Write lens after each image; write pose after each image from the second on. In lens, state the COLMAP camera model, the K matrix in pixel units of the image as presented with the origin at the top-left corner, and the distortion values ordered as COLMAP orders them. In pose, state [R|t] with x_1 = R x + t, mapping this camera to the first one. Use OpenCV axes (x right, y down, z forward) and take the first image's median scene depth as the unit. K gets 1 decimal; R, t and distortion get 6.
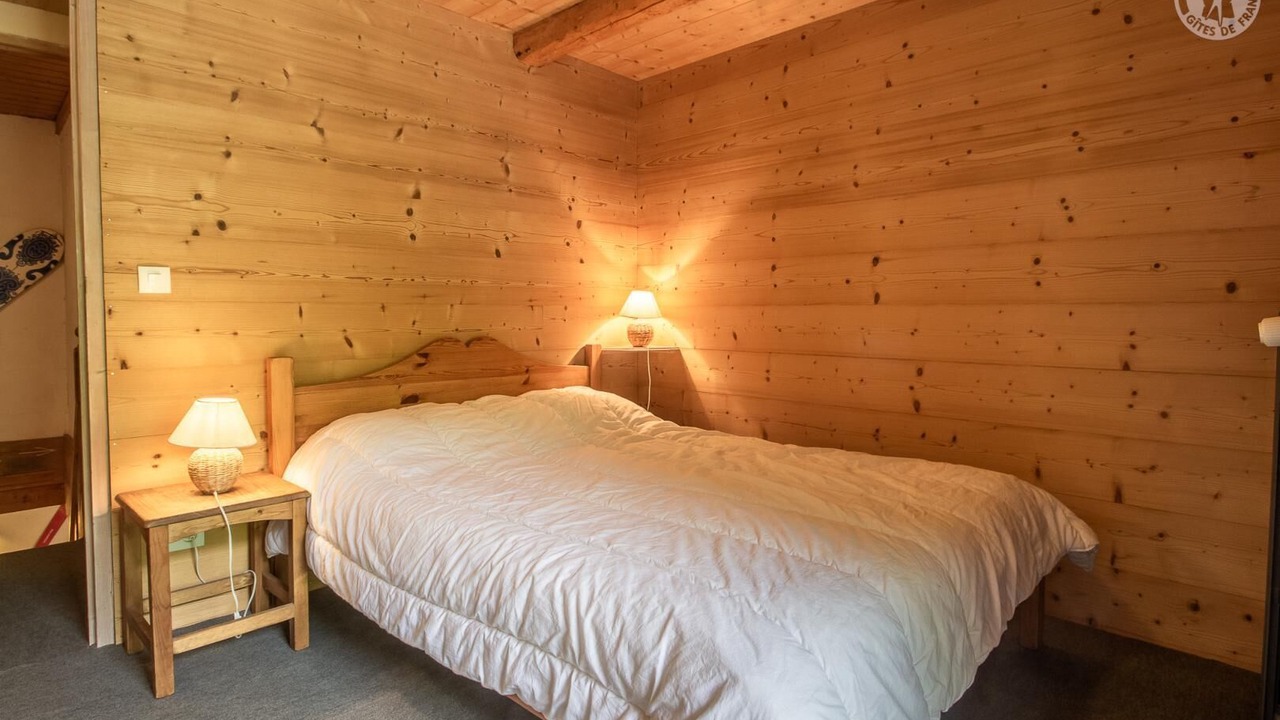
lens RADIAL K [[701.5, 0, 643.1], [0, 701.5, 338.0], [0, 0, 1]] dist [0.000866, 0.000109]
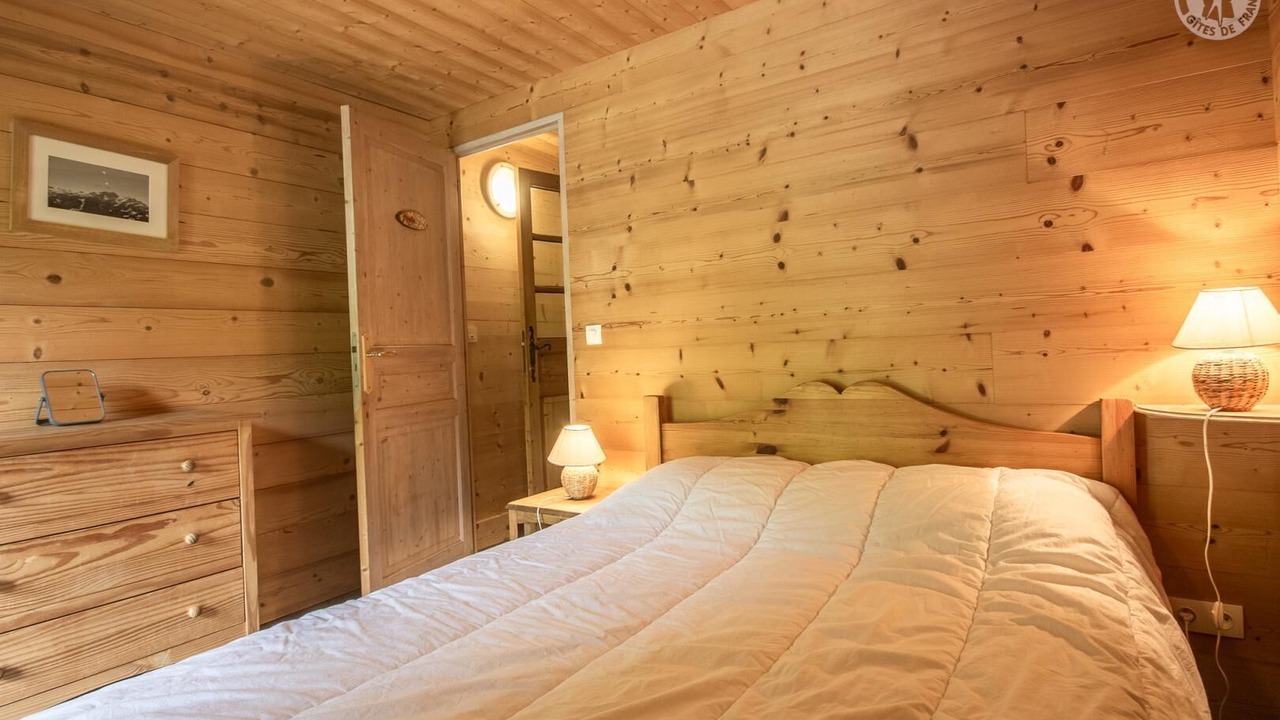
lens RADIAL K [[647.0, 0, 610.2], [0, 647.0, 356.7], [0, 0, 1]] dist [-0.003644, -0.000556]
pose [[0.130650, 0.007438, -0.991401, 0.441245], [0.011428, 0.999894, 0.009008, -0.038424], [0.991363, -0.012506, 0.130551, 0.666045]]
